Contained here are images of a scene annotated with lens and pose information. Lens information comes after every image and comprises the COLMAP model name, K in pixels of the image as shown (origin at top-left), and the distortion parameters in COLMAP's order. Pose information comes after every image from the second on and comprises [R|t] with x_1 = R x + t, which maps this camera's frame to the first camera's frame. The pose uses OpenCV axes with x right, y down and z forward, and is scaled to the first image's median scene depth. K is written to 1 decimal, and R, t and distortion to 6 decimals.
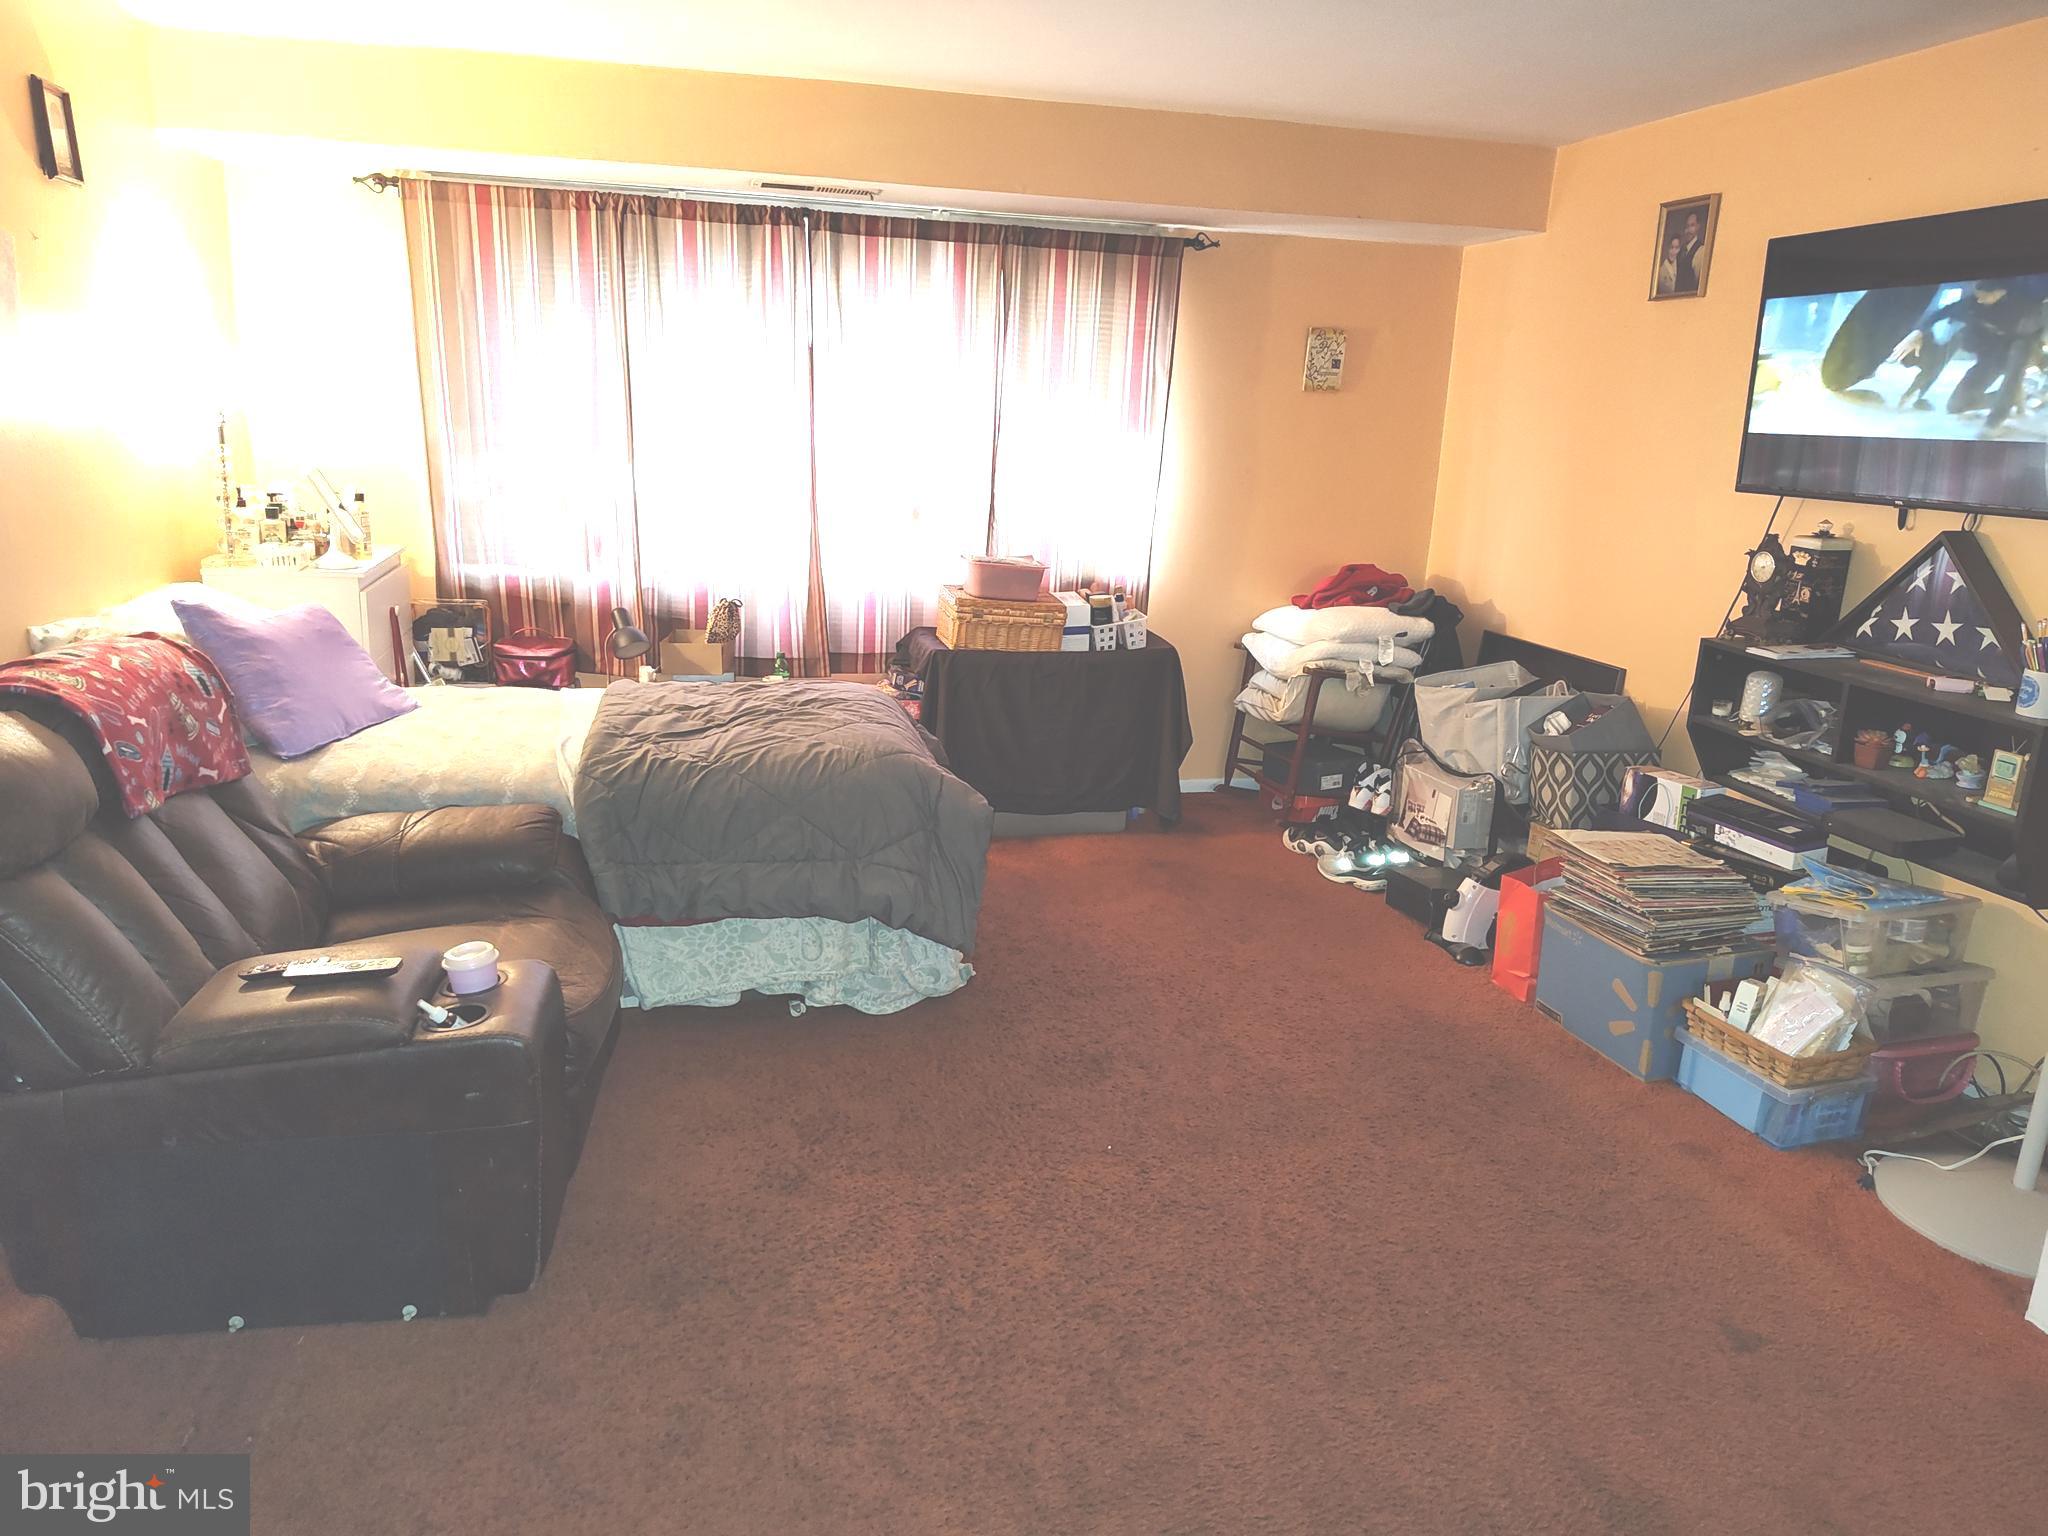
lens RADIAL K [[1419.6, 0, 1024.0], [0, 1419.6, 768.0], [0, 0, 1]] dist [-0.000632, -0.088669]
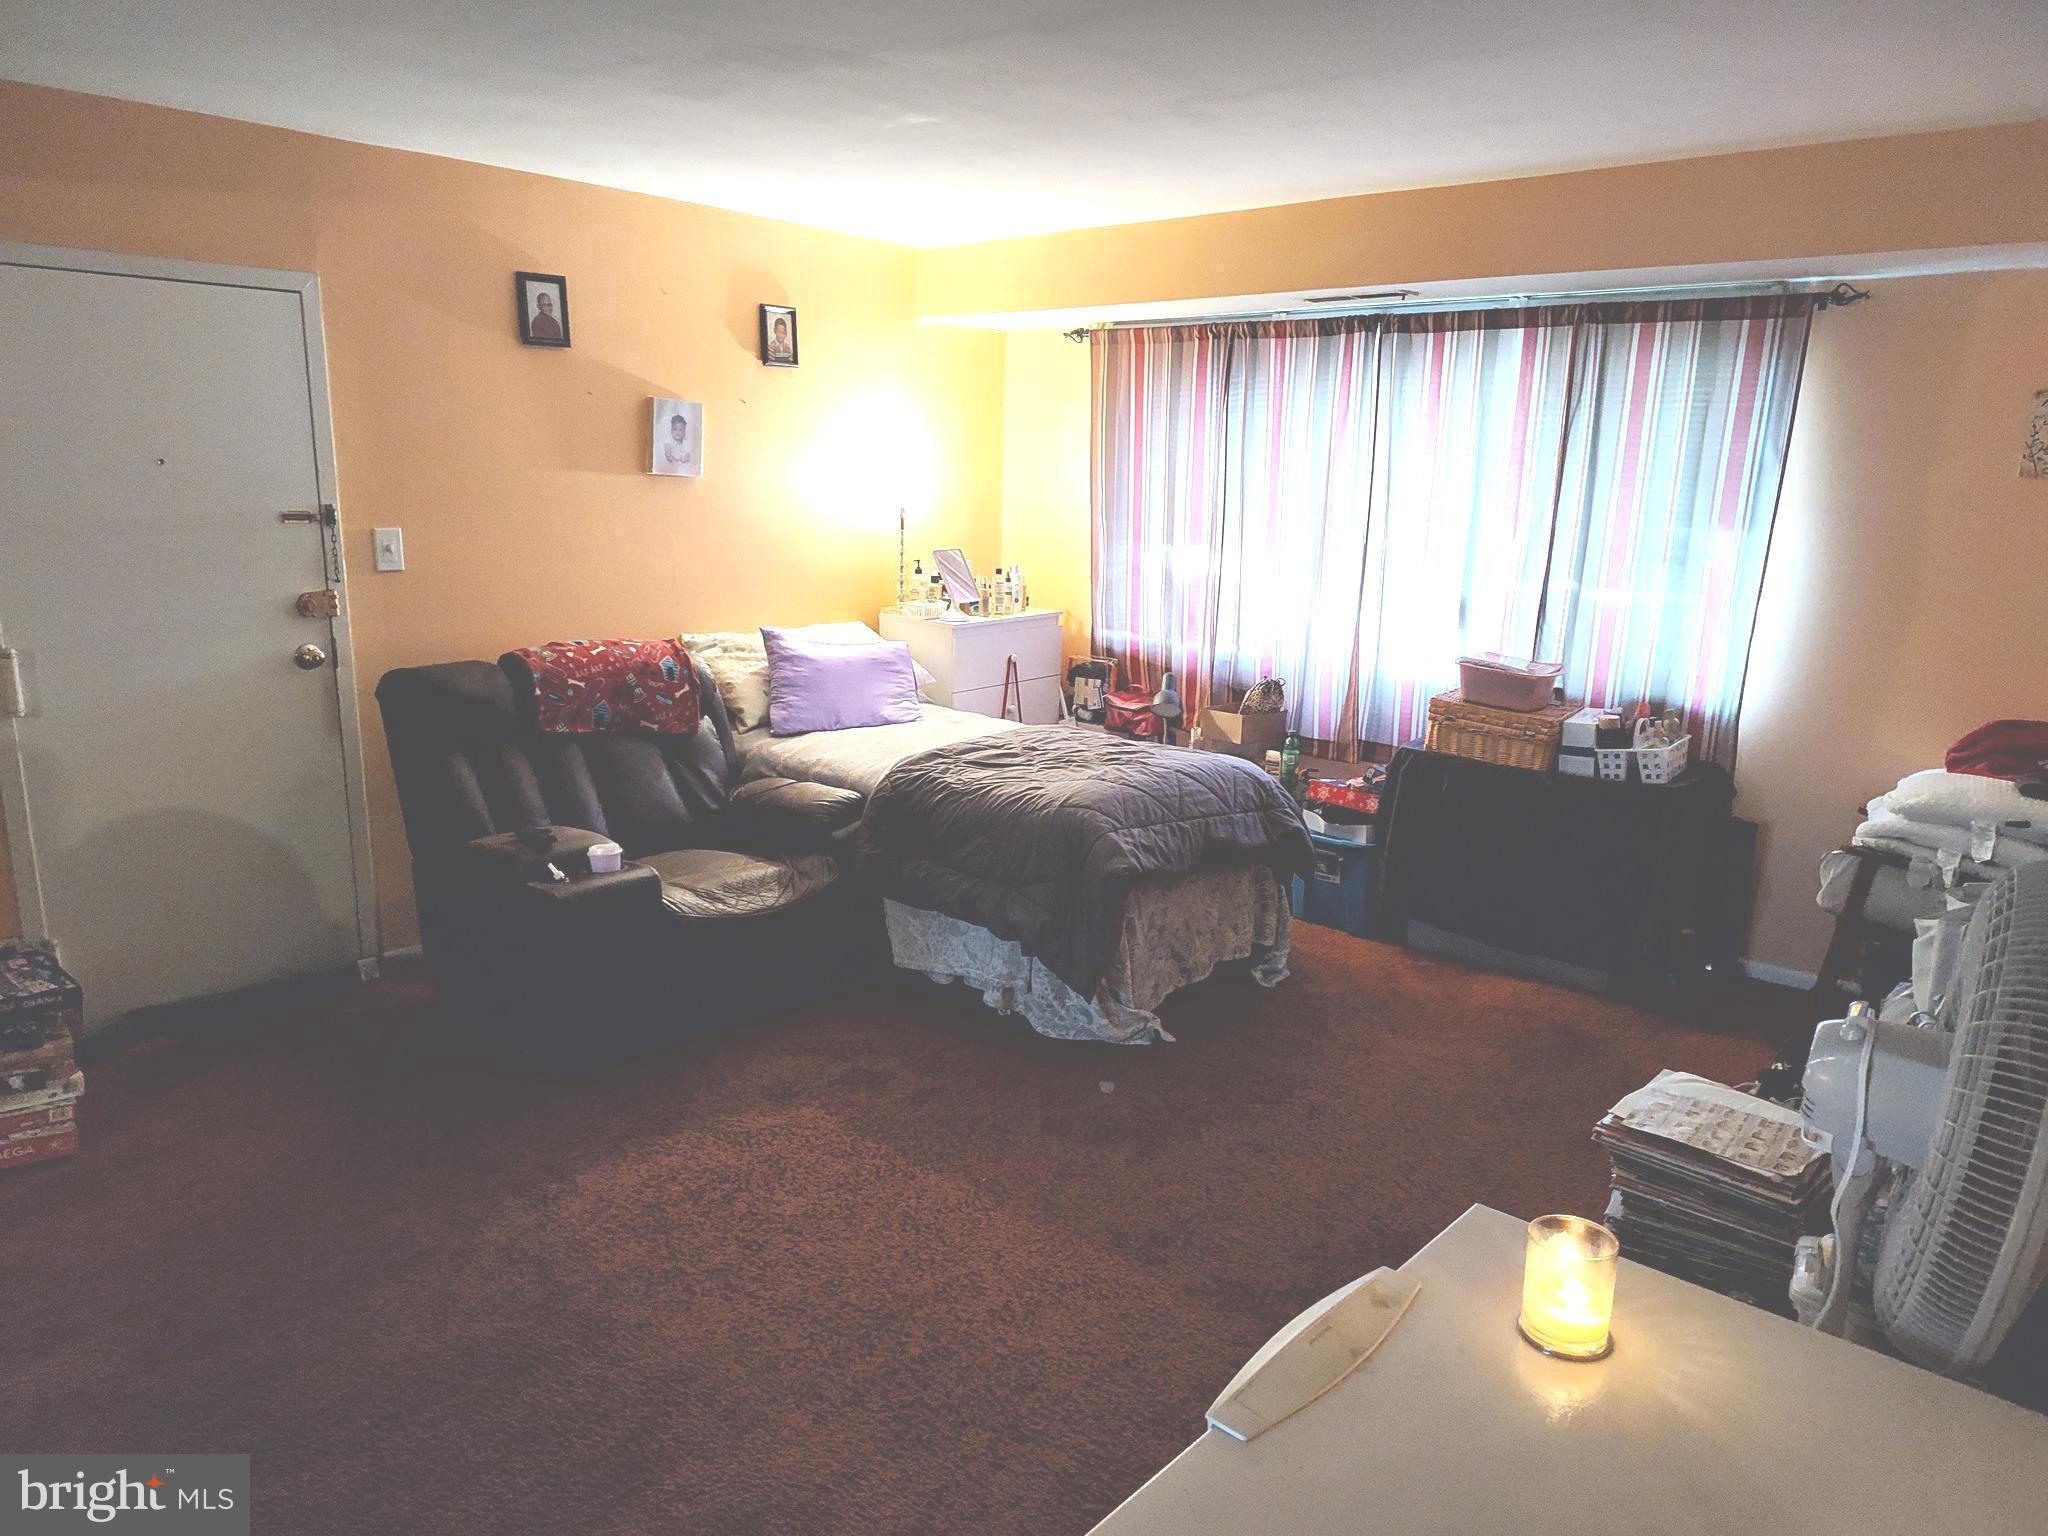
lens RADIAL K [[1391.7, 0, 1024.0], [0, 1391.7, 768.0], [0, 0, 1]] dist [0.002832, -0.106508]
pose [[0.547877, 0.141707, -0.824470, 0.594902], [-0.196209, 0.979825, 0.038025, -0.056159], [0.813224, 0.140936, 0.564627, 0.260244]]
